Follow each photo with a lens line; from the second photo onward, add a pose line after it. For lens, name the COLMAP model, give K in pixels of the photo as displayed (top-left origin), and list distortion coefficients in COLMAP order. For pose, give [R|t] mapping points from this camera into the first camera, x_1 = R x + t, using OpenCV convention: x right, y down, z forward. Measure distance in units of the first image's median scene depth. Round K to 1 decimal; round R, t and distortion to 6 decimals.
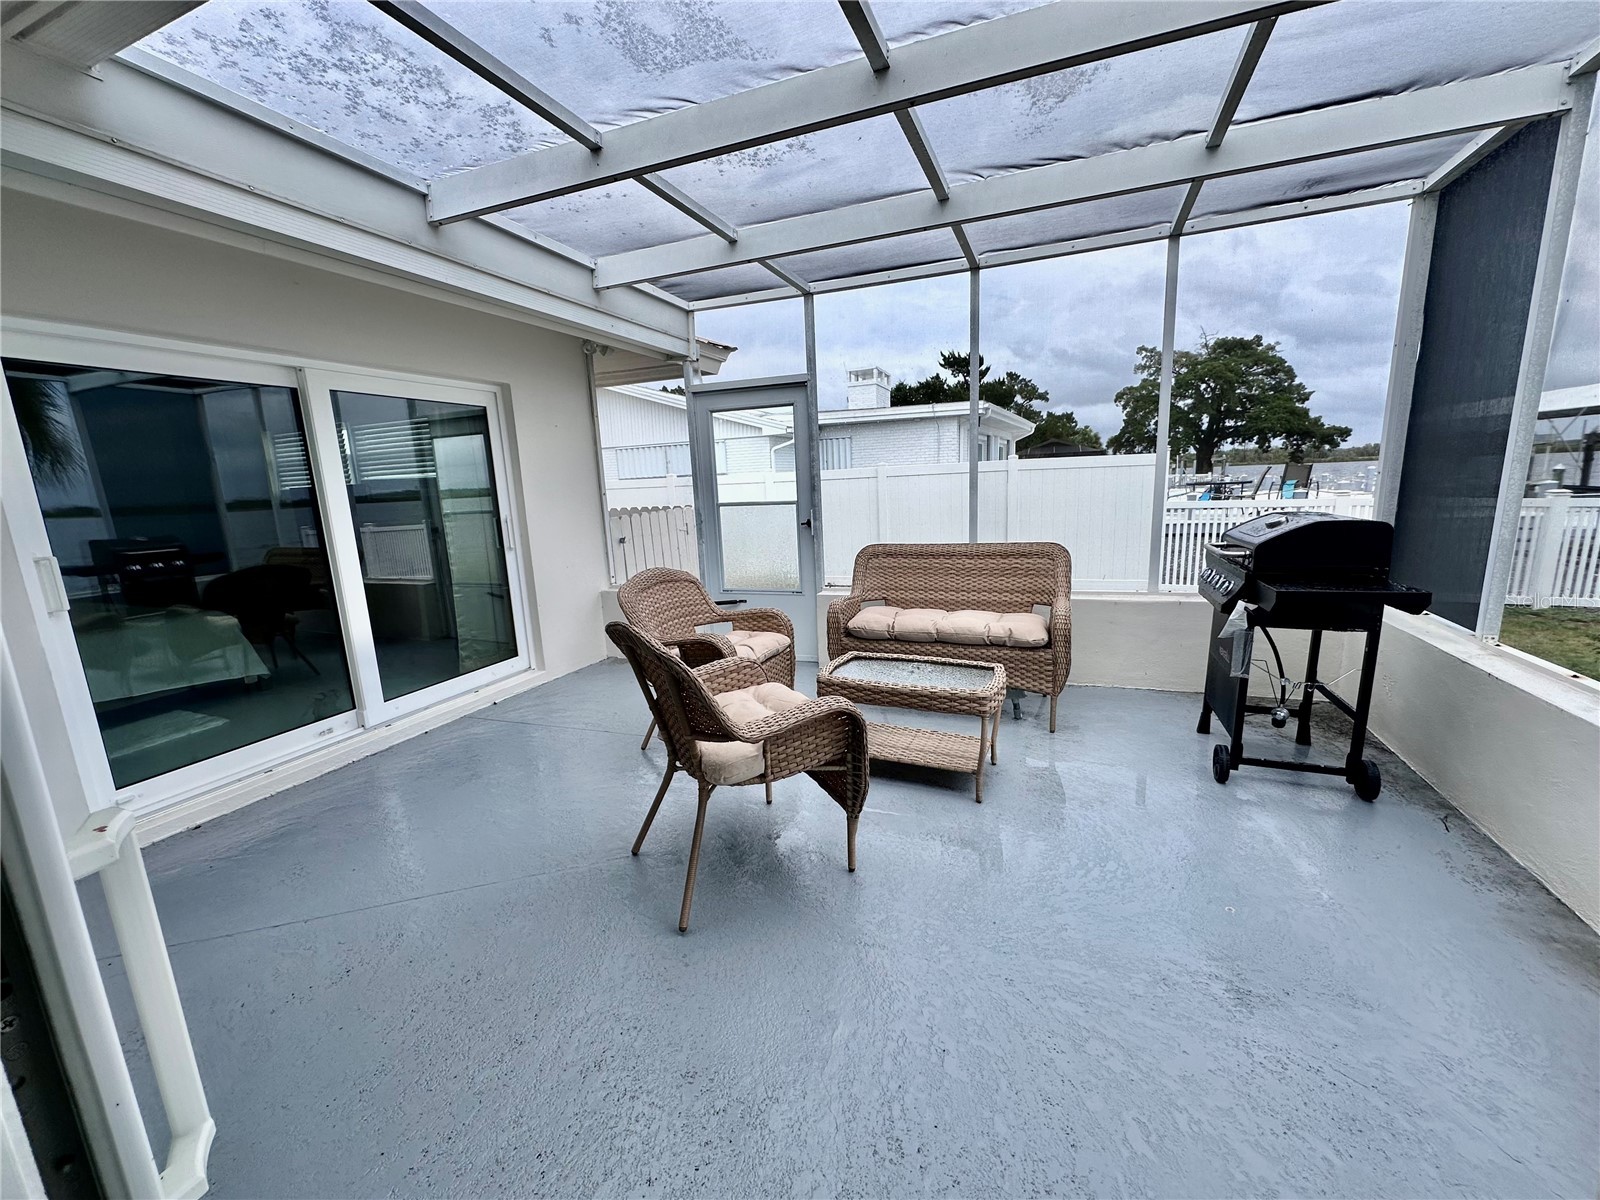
lens RADIAL K [[637.3, 0, 802.8], [0, 637.3, 599.1], [0, 0, 1]] dist [-0.005162, 0.001565]
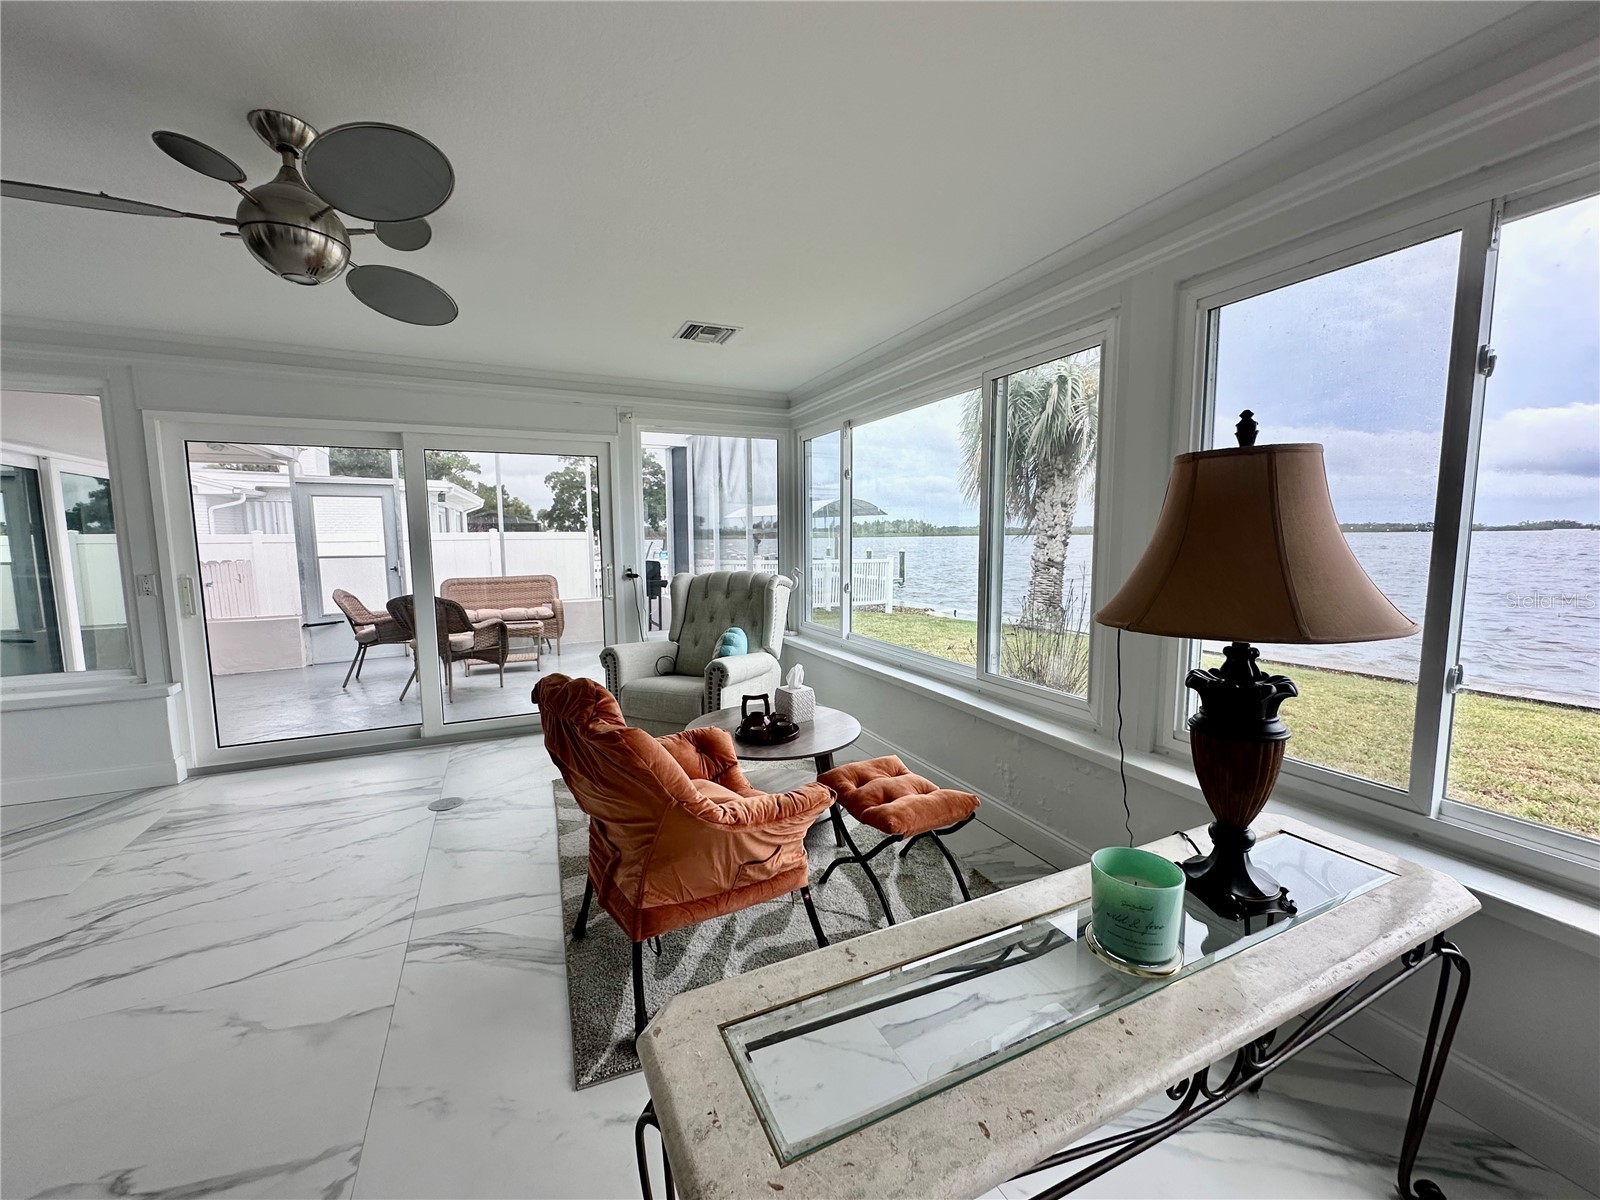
lens RADIAL K [[637.3, 0, 800.8], [0, 637.3, 612.3], [0, 0, 1]] dist [-0.005162, 0.001565]
pose [[0.676165, -0.053684, 0.734792, -0.119691], [0.116381, 0.992603, -0.034575, 0.041153], [-0.727500, 0.108894, 0.677411, -0.205990]]
